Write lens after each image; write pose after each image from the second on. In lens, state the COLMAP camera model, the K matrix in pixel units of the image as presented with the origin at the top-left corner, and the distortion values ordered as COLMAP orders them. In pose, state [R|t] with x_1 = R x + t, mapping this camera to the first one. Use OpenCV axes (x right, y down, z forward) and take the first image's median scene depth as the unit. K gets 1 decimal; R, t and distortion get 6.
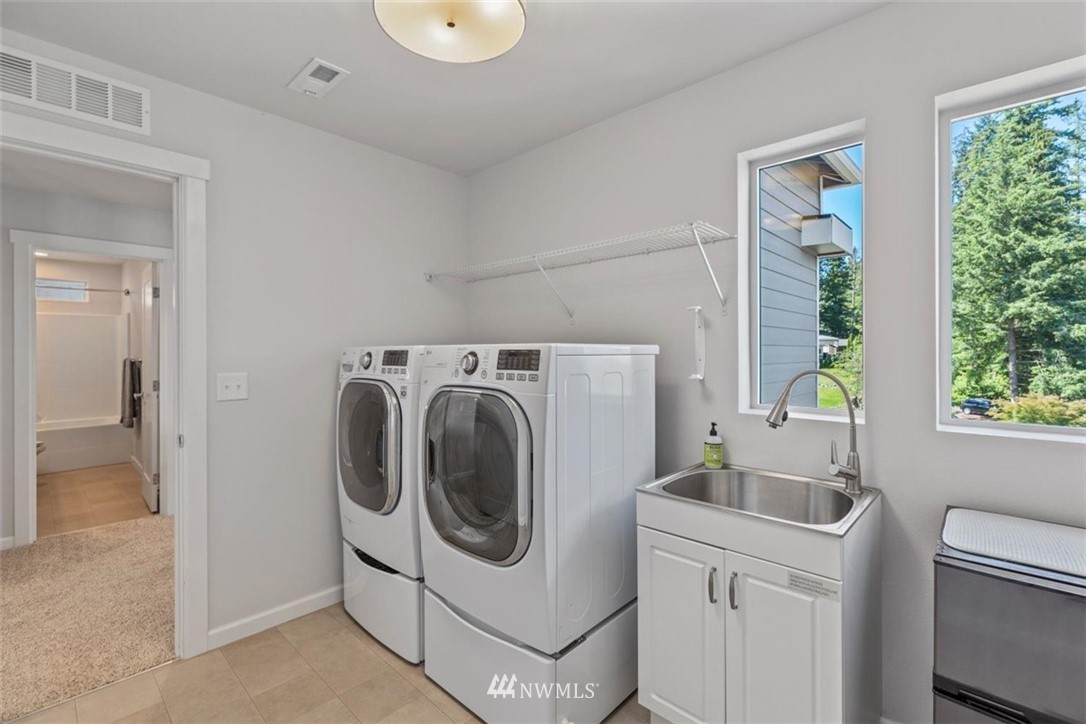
lens RADIAL K [[478.8, 0, 542.7], [0, 478.8, 358.3], [0, 0, 1]] dist [0.002825, 0.000460]
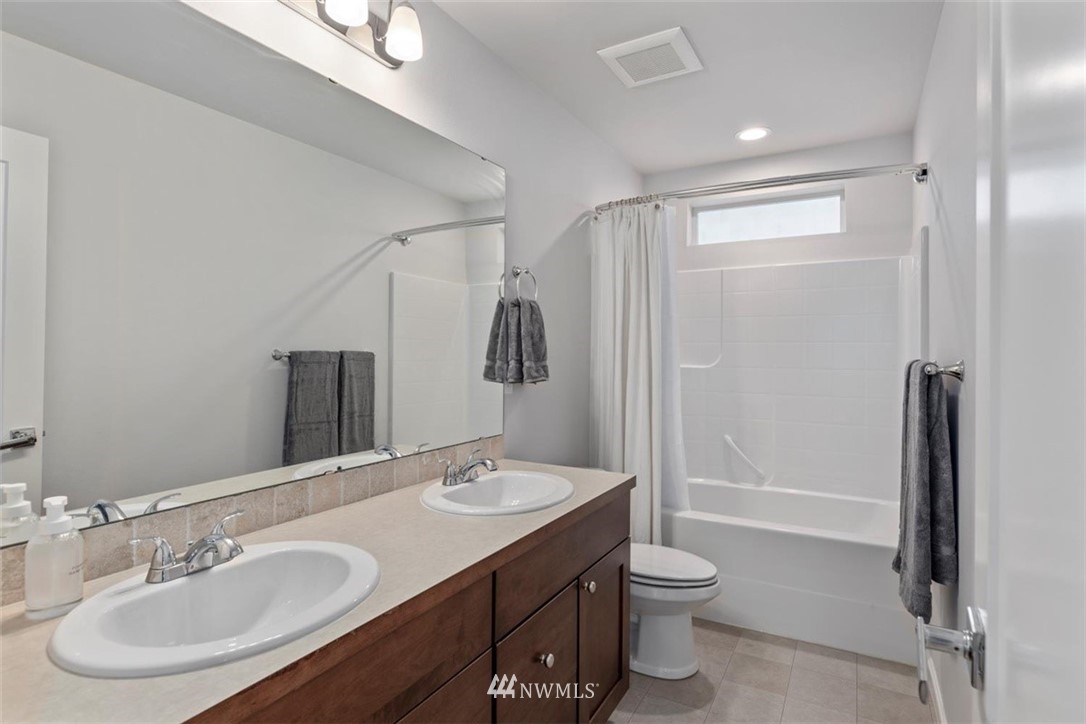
lens RADIAL K [[574.4, 0, 543.2], [0, 574.4, 360.1], [0, 0, 1]] dist [0.001970, 0.000250]
pose [[0.252692, 0.011116, -0.967483, -0.532920], [-0.011876, 0.999894, 0.008386, -0.000135], [0.967474, 0.009371, 0.252798, 0.631344]]
